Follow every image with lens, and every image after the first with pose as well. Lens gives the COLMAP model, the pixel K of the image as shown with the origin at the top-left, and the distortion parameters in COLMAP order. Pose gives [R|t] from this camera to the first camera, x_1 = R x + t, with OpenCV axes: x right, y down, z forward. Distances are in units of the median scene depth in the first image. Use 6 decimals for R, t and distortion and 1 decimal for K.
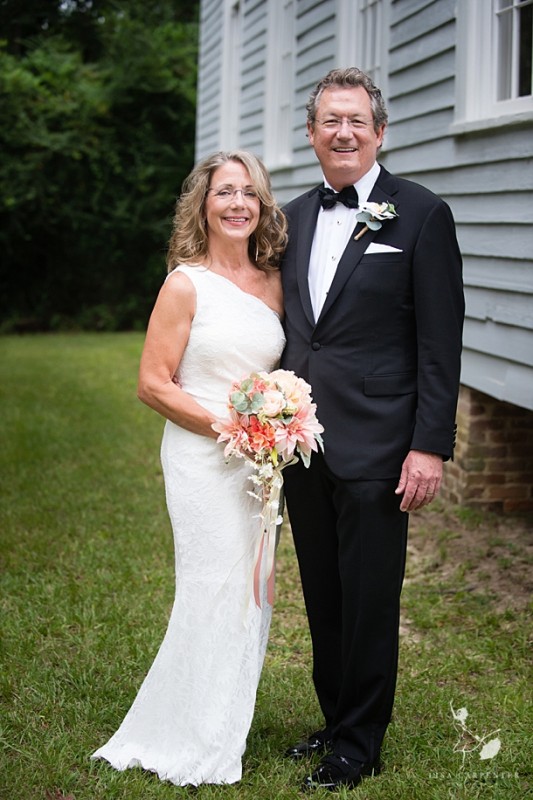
lens RADIAL K [[1649.7, 0, 266.5], [0, 1649.7, 400.0], [0, 0, 1]] dist [-0.304577, -0.439141]
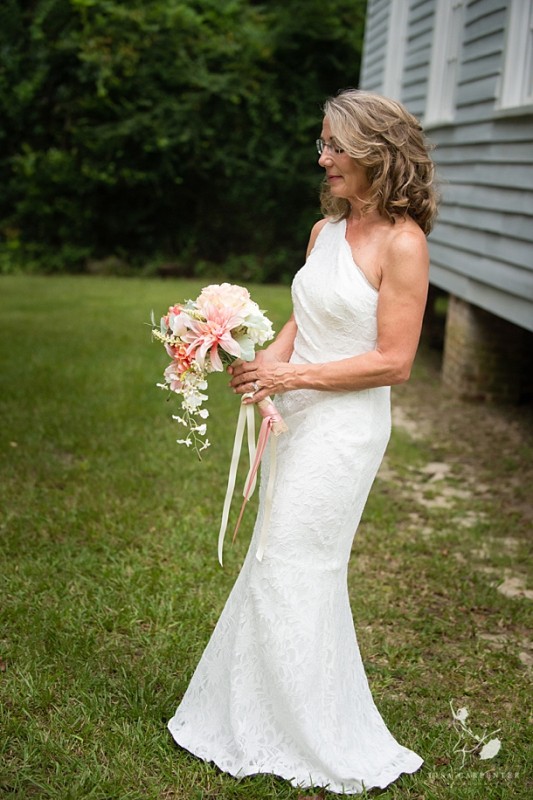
lens RADIAL K [[1649.7, 0, 266.5], [0, 1649.7, 400.0], [0, 0, 1]] dist [-0.304577, -0.439141]
pose [[0.992379, 0.084509, -0.089672, 0.009558], [-0.082181, 0.996185, 0.029358, -0.006621], [0.091811, -0.021765, 0.995539, 0.103302]]
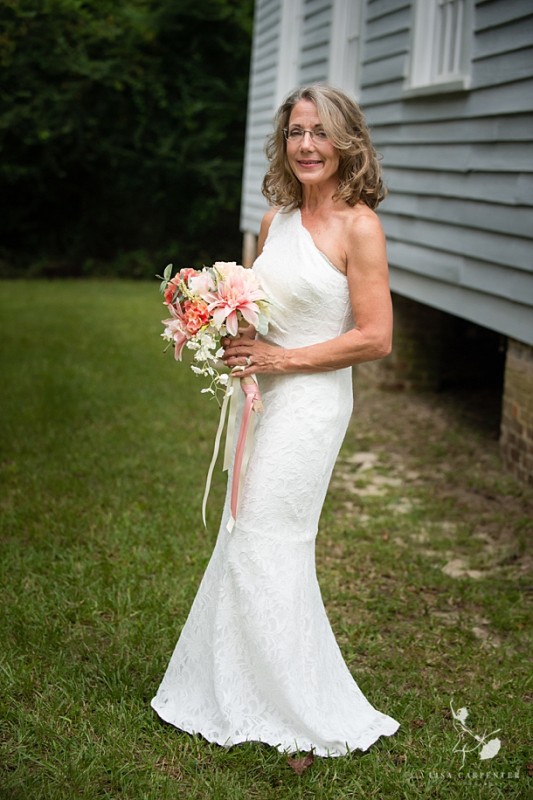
lens RADIAL K [[1772.5, 0, 266.5], [0, 1772.5, 400.0], [0, 0, 1]] dist [-0.276913, -0.373963]
pose [[0.998886, 0.041344, -0.022765, -0.011113], [-0.040821, 0.998902, 0.022991, -0.000286], [0.023691, -0.022036, 0.999476, 0.044320]]
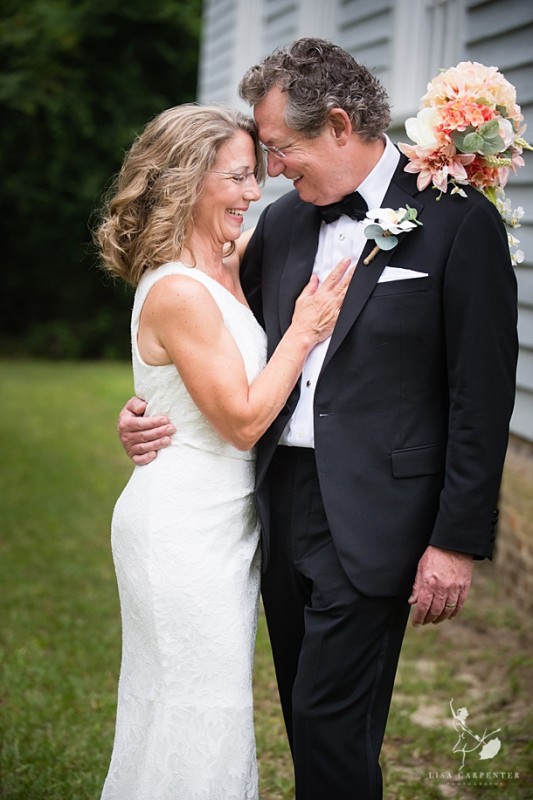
lens RADIAL K [[2389.2, 0, 267.2], [0, 2389.2, 260.5], [0, 0, 1]] dist [0.080488, 0.561562]
pose [[0.999405, 0.030727, -0.015673, 0.010345], [-0.031966, 0.995770, -0.086145, 0.002663], [0.012960, 0.086595, 0.996159, -0.050182]]
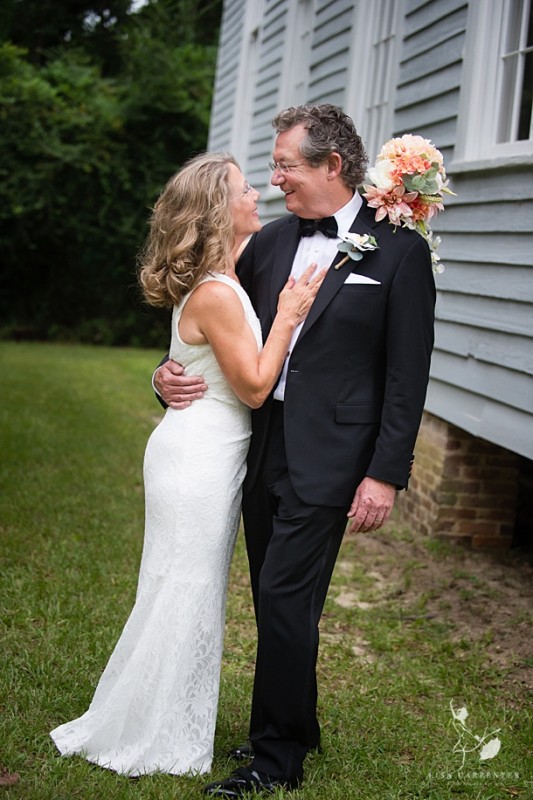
lens RADIAL K [[1649.7, 0, 266.5], [0, 1649.7, 400.0], [0, 0, 1]] dist [-0.304577, -0.439141]
pose [[0.996956, 0.077936, 0.001926, 0.008869], [-0.077890, 0.996802, -0.017845, 0.005655], [-0.003311, 0.017641, 0.999839, -0.018704]]
